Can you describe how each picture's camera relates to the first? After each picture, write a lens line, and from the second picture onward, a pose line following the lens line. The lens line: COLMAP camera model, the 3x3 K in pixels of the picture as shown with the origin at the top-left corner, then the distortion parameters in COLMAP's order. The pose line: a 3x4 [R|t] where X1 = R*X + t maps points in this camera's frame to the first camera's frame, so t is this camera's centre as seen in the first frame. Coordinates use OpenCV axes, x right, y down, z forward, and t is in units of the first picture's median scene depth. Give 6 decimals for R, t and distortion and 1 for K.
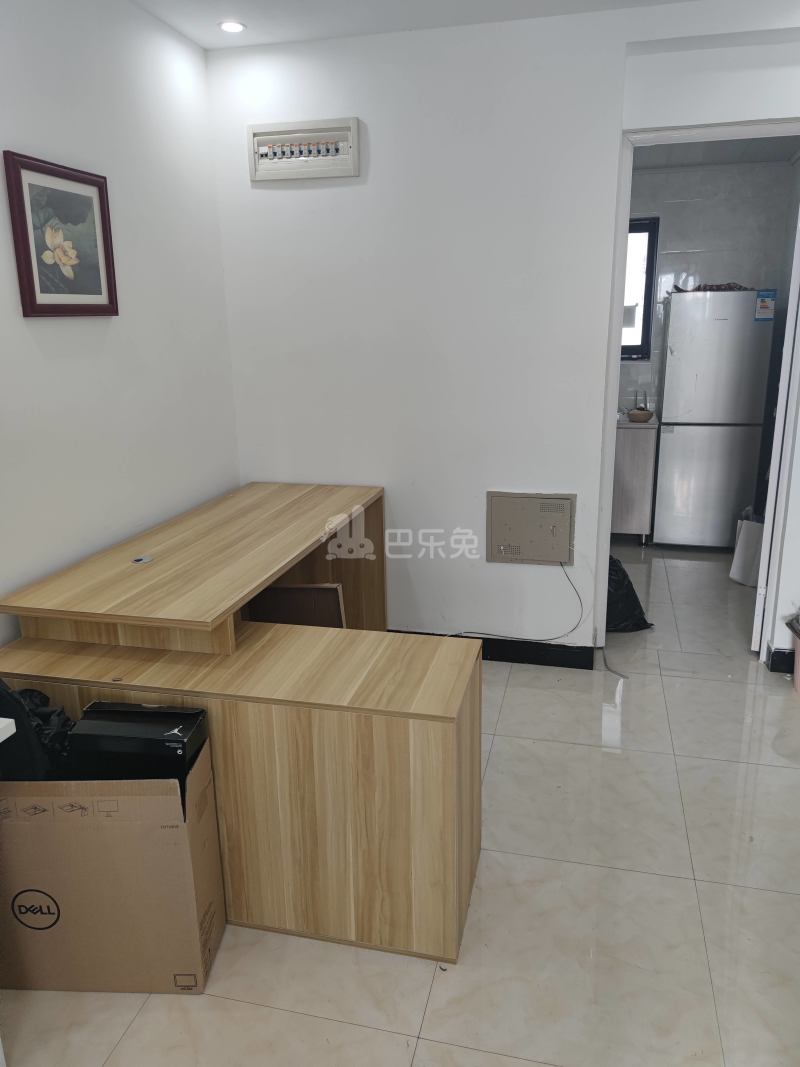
lens RADIAL K [[762.2, 0, 409.2], [0, 762.2, 522.6], [0, 0, 1]] dist [0.003766, -0.008825]
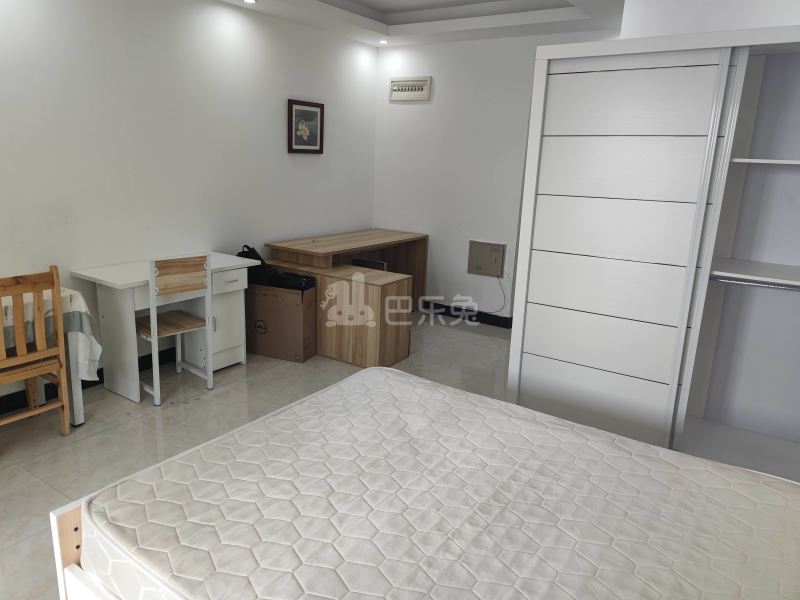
lens RADIAL K [[571.5, 0, 395.1], [0, 571.5, 304.6], [0, 0, 1]] dist [0.003766, -0.008825]
pose [[0.935460, 0.137556, -0.325565, 0.618005], [-0.141714, 0.989846, 0.011032, 0.207421], [0.323777, 0.035817, 0.945455, -0.850536]]
